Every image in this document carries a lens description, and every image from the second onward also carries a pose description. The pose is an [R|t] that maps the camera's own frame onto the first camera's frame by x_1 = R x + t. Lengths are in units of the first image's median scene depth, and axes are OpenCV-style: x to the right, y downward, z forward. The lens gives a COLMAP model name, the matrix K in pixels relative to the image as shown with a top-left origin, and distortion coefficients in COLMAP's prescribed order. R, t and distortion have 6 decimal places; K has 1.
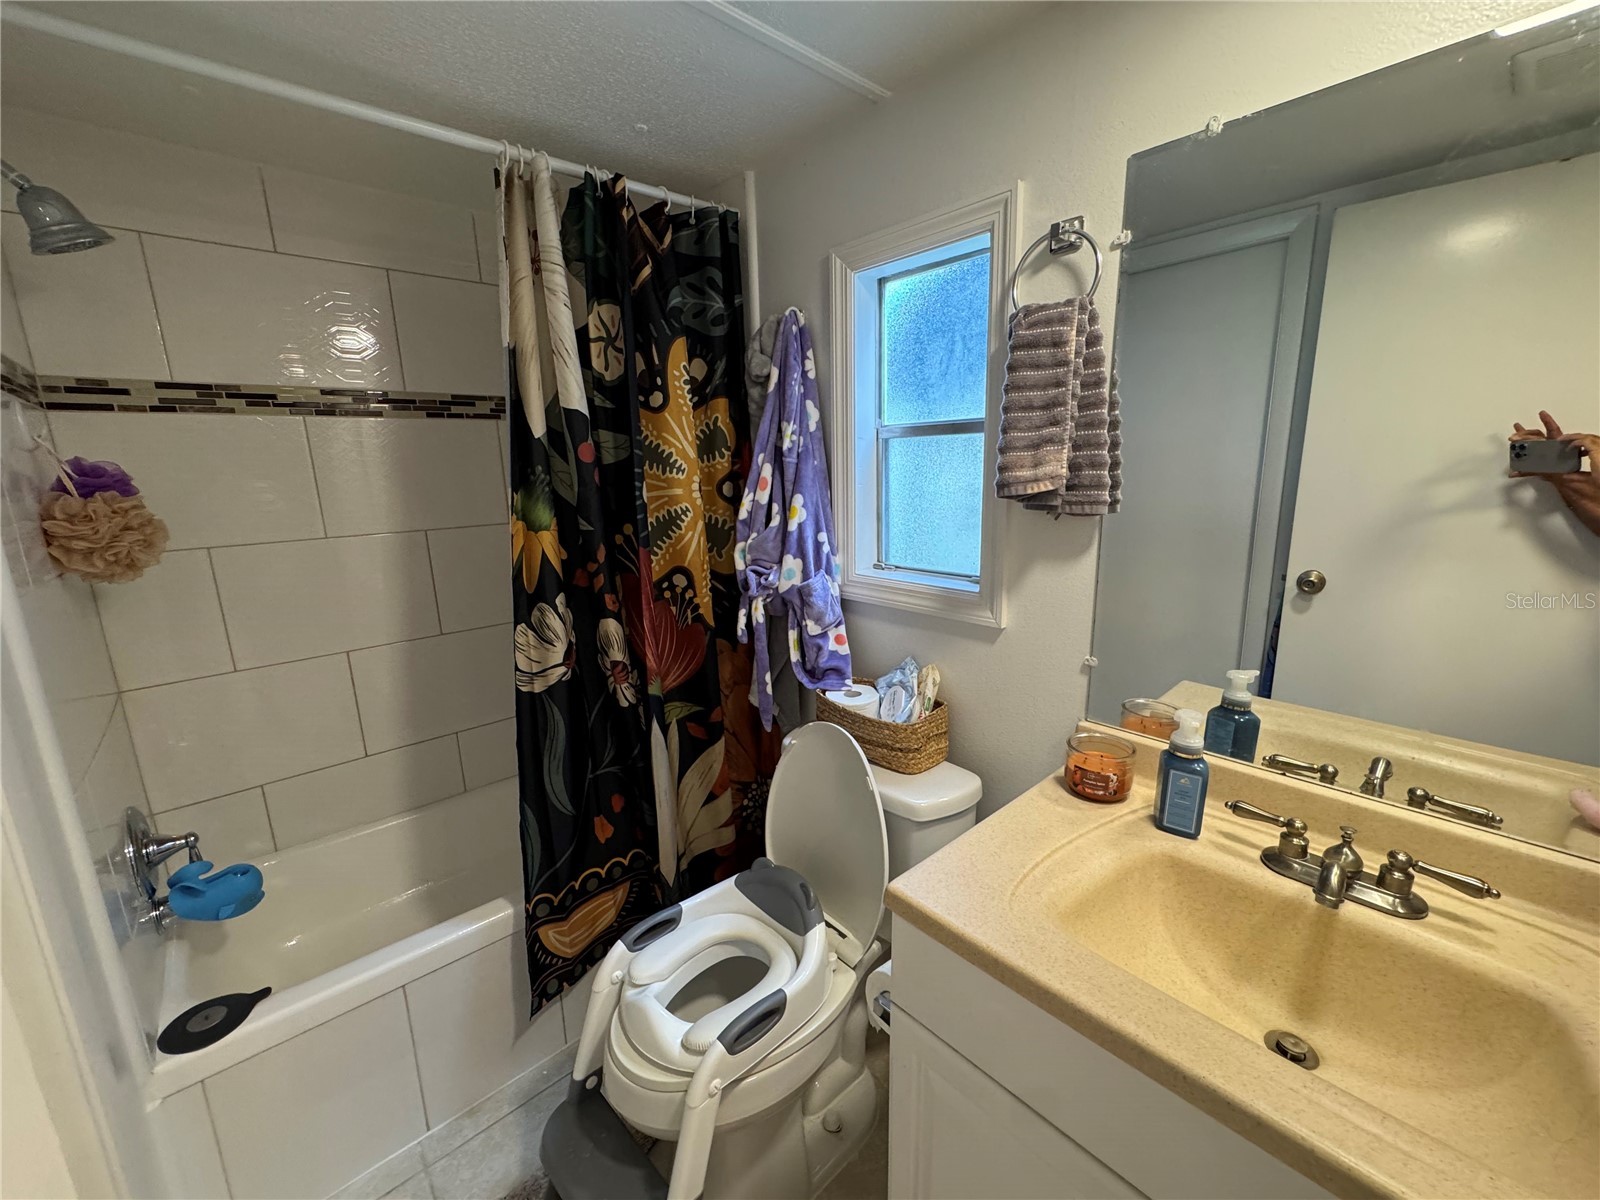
lens RADIAL K [[638.3, 0, 800.2], [0, 638.3, 600.6], [0, 0, 1]] dist [-0.004086, 0.000763]
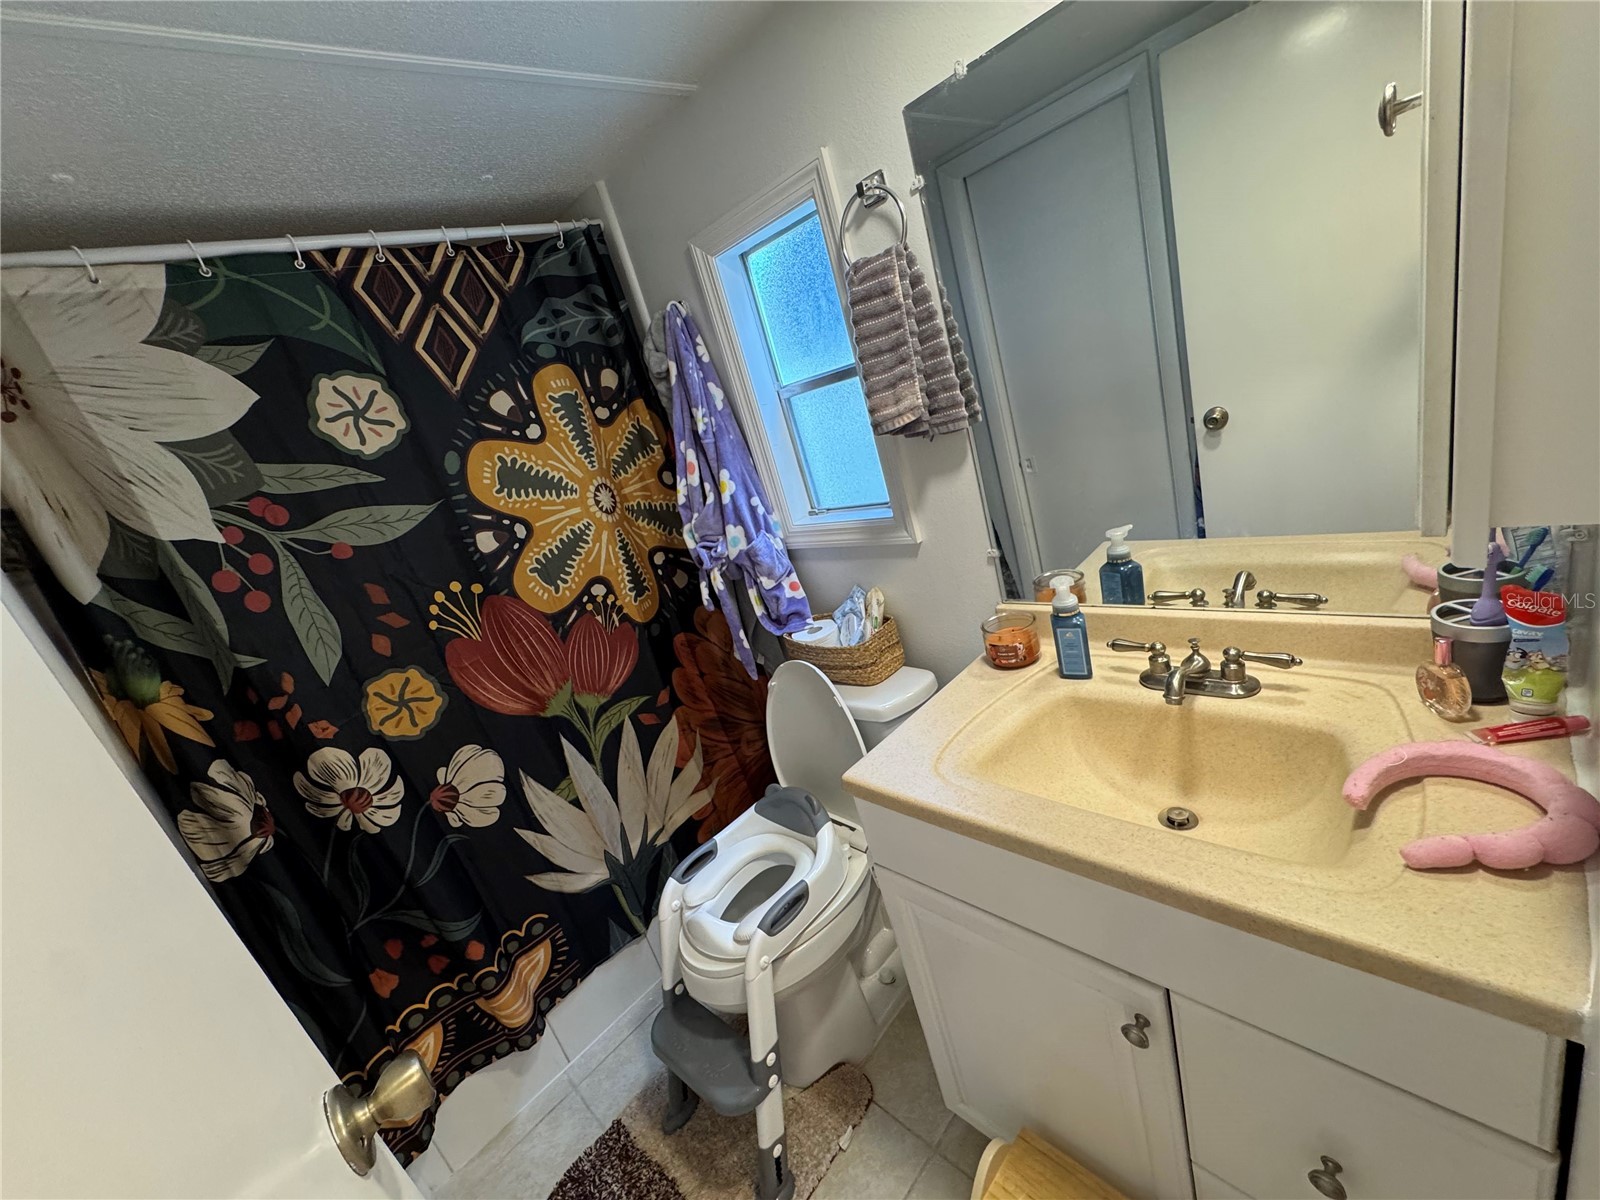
lens RADIAL K [[638.3, 0, 800.2], [0, 638.3, 600.6], [0, 0, 1]] dist [-0.004086, 0.000763]
pose [[0.966016, -0.256393, -0.032804, 0.127777], [0.258314, 0.962172, 0.086594, -0.011147], [0.009361, -0.092125, 0.995703, -0.149939]]
